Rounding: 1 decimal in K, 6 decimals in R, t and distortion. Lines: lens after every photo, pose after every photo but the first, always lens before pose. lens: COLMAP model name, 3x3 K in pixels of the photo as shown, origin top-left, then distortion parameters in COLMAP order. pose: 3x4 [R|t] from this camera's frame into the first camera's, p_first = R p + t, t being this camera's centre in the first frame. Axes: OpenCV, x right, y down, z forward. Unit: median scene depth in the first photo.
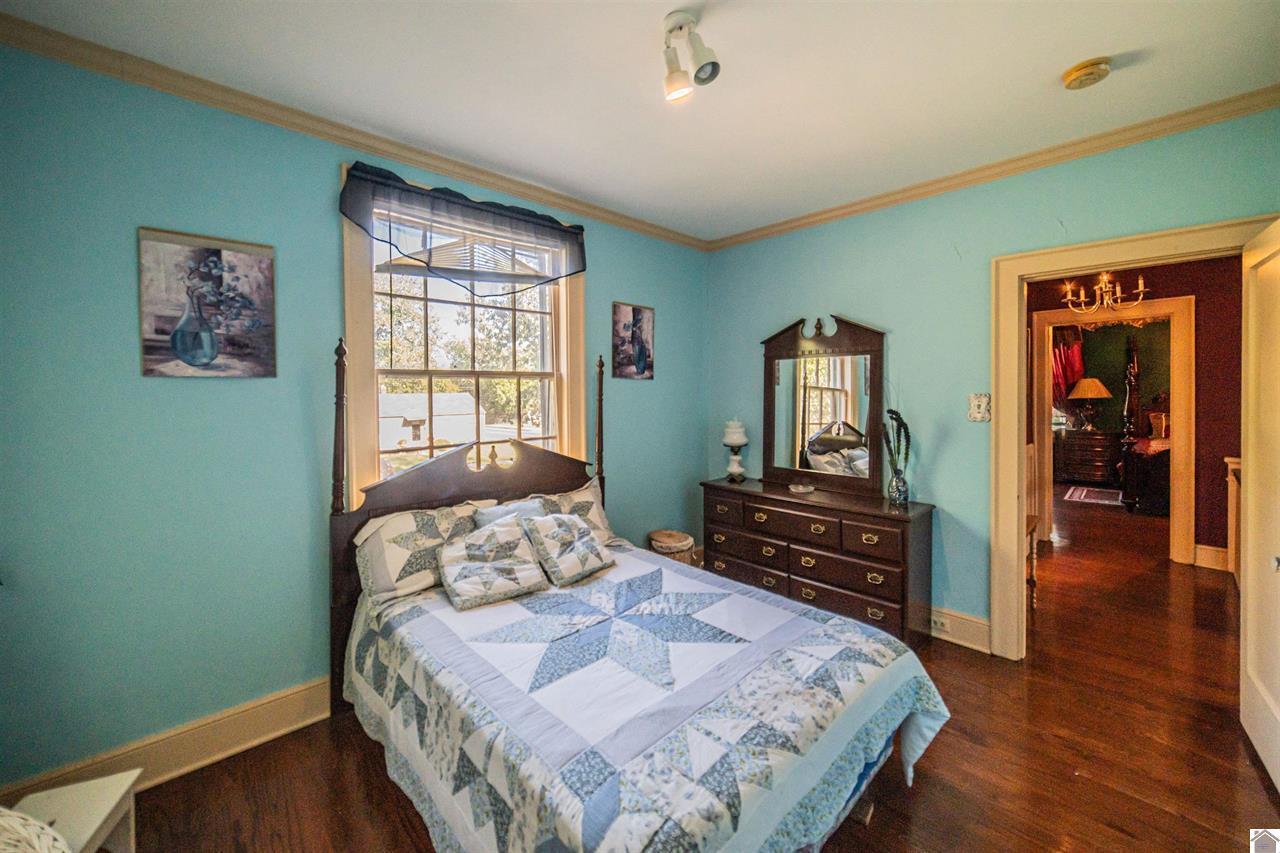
lens RADIAL K [[517.6, 0, 644.4], [0, 517.6, 400.7], [0, 0, 1]] dist [0.000749, 0.000047]
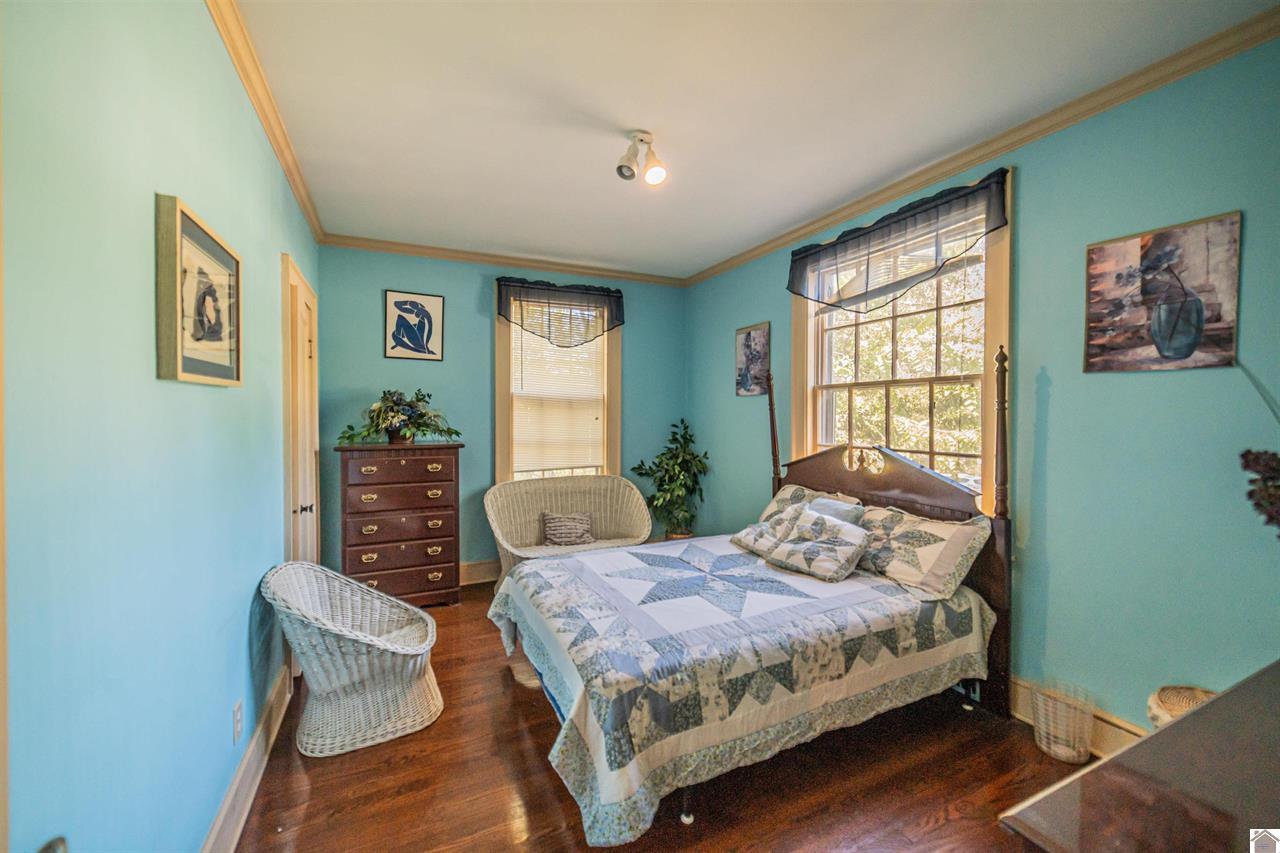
lens RADIAL K [[511.4, 0, 640.0], [0, 511.4, 426.5], [0, 0, 1]] dist [-0.011769, 0.000043]
pose [[-0.338904, 0.031714, -0.940286, 1.037078], [-0.014299, 0.999143, 0.038852, 0.003575], [0.940712, 0.026612, -0.338160, 1.105370]]
